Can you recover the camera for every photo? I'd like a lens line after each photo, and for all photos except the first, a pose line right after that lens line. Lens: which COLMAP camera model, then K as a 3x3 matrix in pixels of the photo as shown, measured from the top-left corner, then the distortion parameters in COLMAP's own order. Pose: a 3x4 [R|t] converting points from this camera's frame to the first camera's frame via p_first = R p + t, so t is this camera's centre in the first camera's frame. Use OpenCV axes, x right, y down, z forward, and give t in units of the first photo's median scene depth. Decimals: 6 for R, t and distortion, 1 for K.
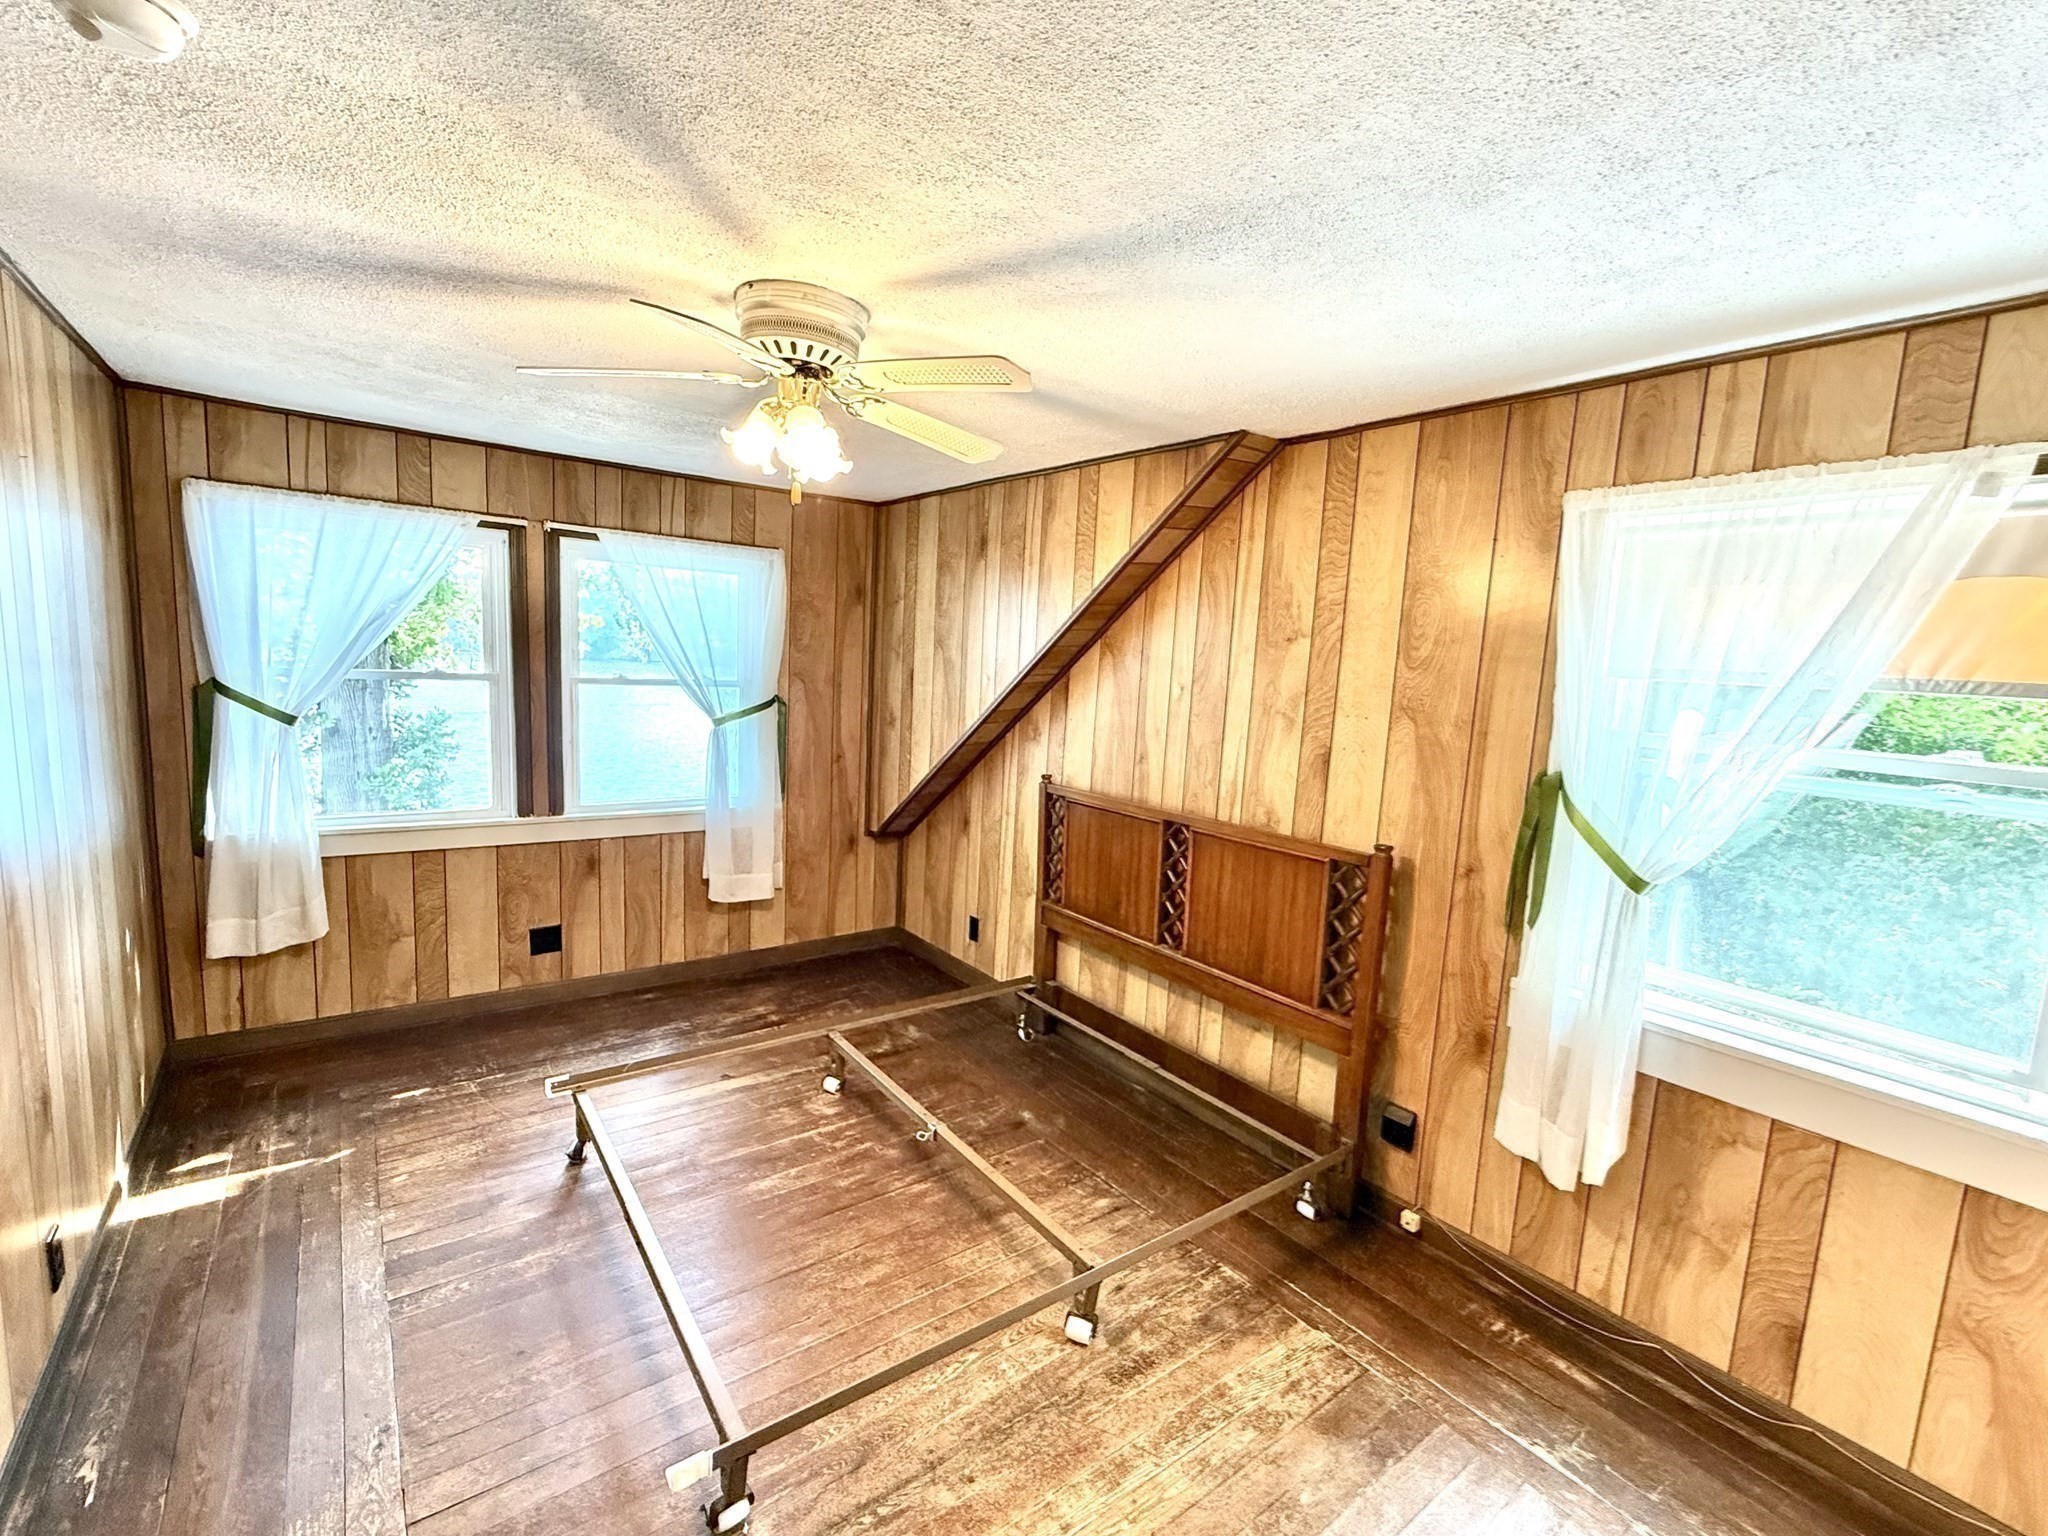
lens RADIAL K [[906.7, 0, 1024.0], [0, 906.7, 768.0], [0, 0, 1]] dist [-0.003748, -0.000242]
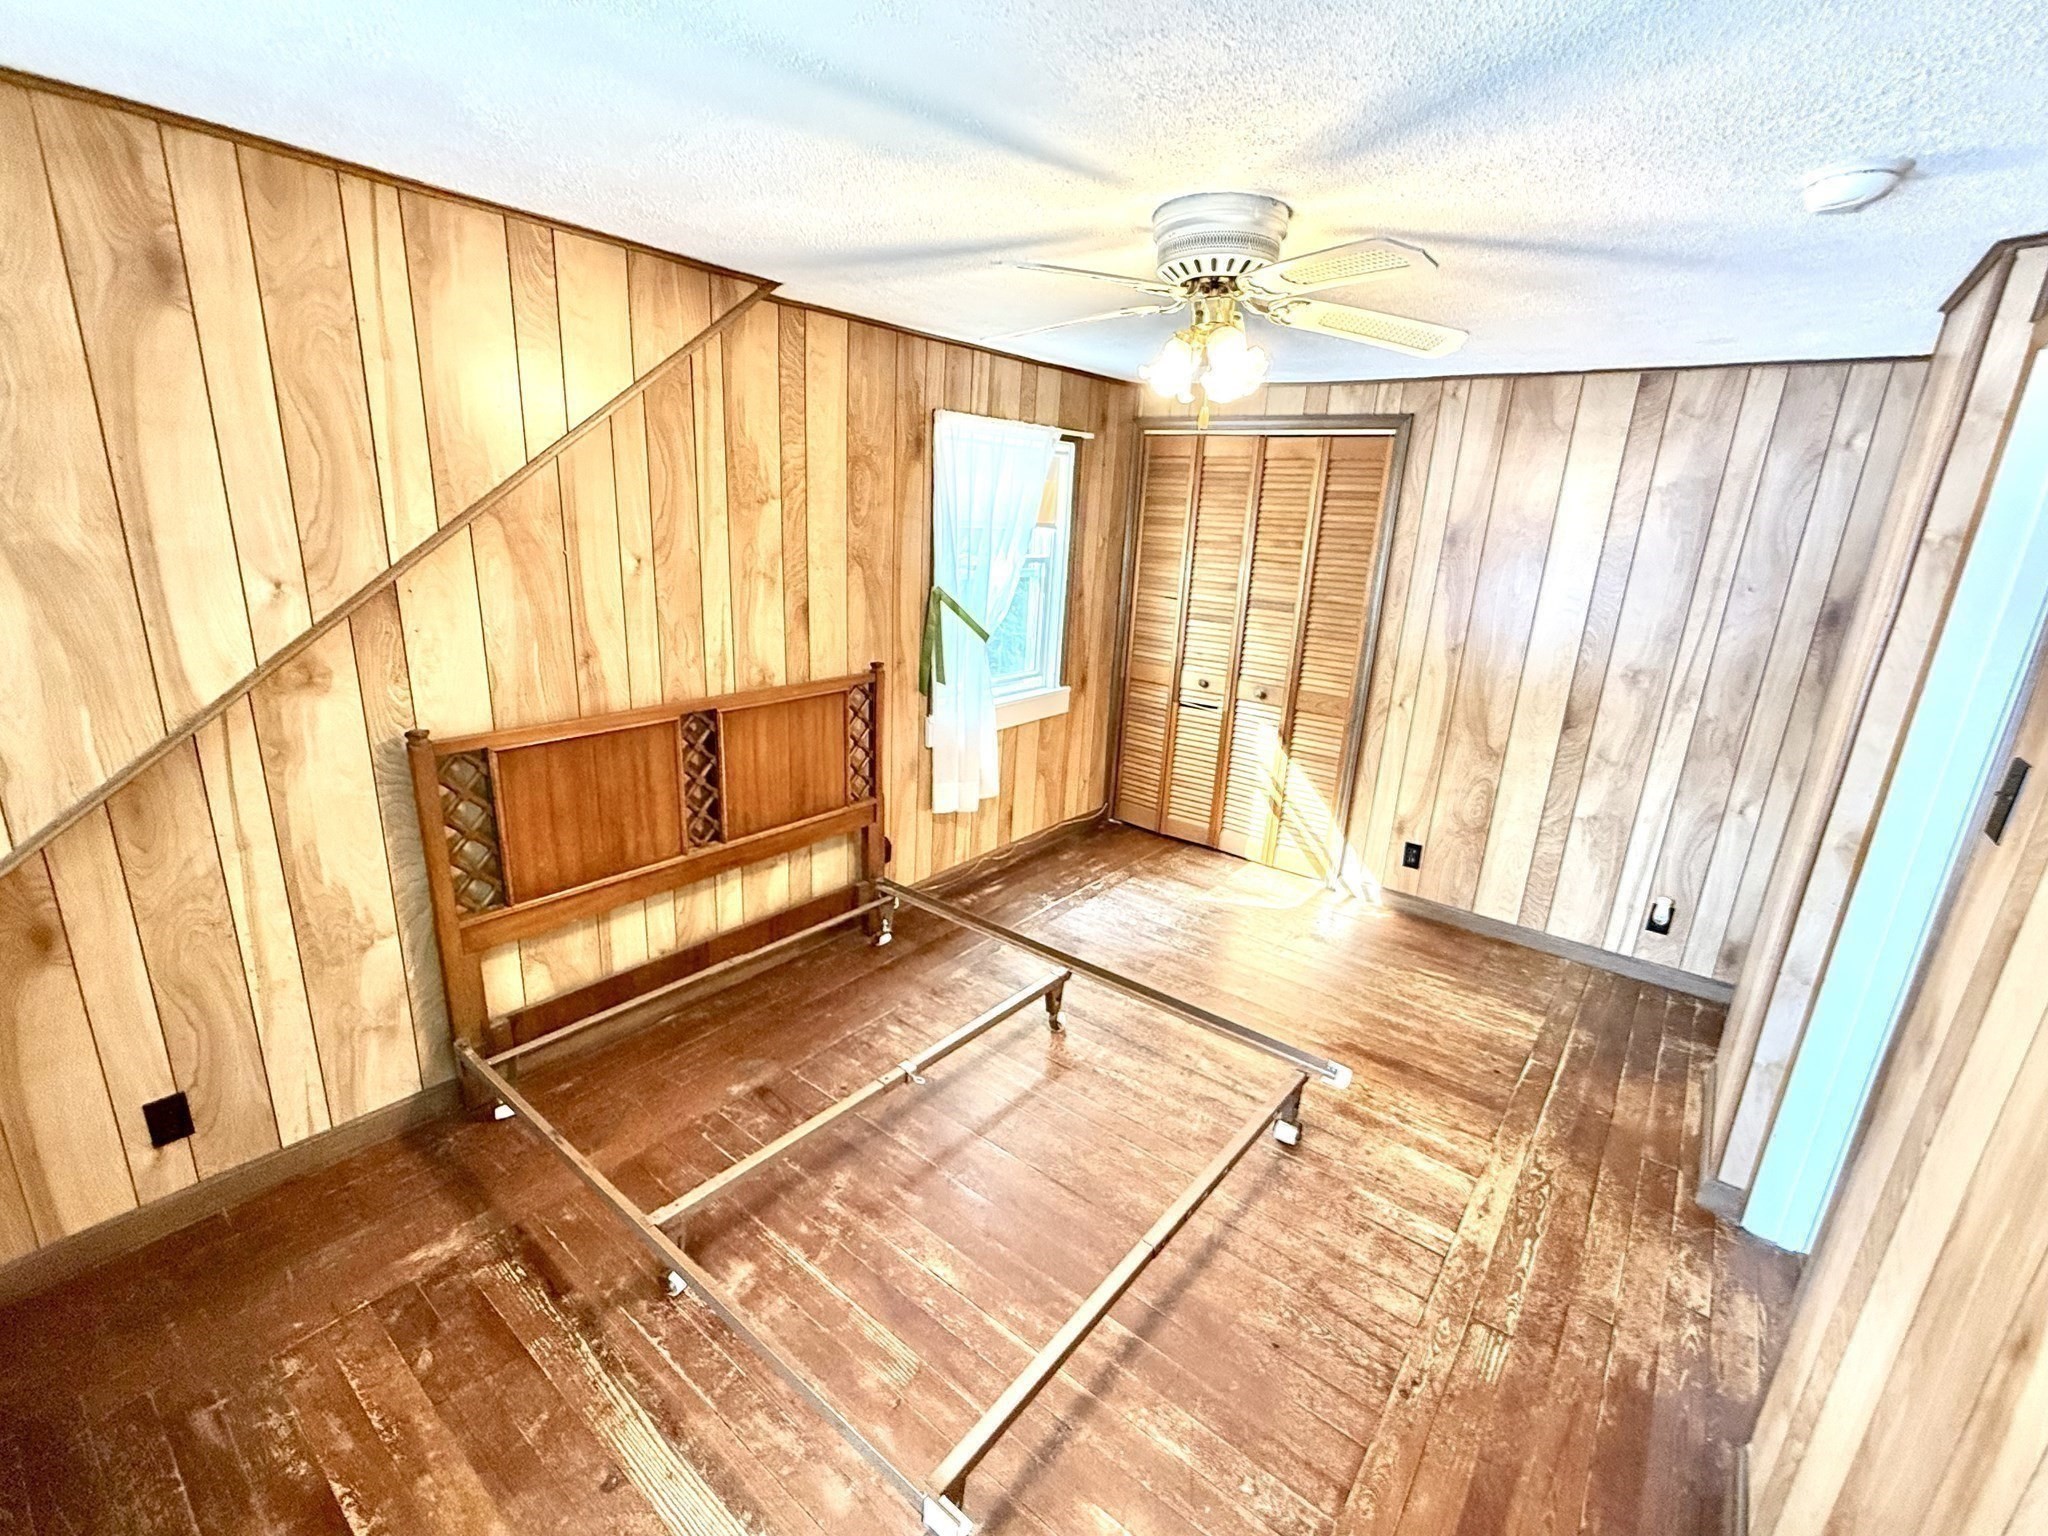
lens RADIAL K [[912.3, 0, 1024.0], [0, 912.3, 768.0], [0, 0, 1]] dist [0.011079, 0.000094]
pose [[-0.264986, -0.333955, 0.904575, -0.806395], [0.054090, 0.931485, 0.359735, -0.210246], [-0.962734, 0.144253, -0.228767, 0.961585]]
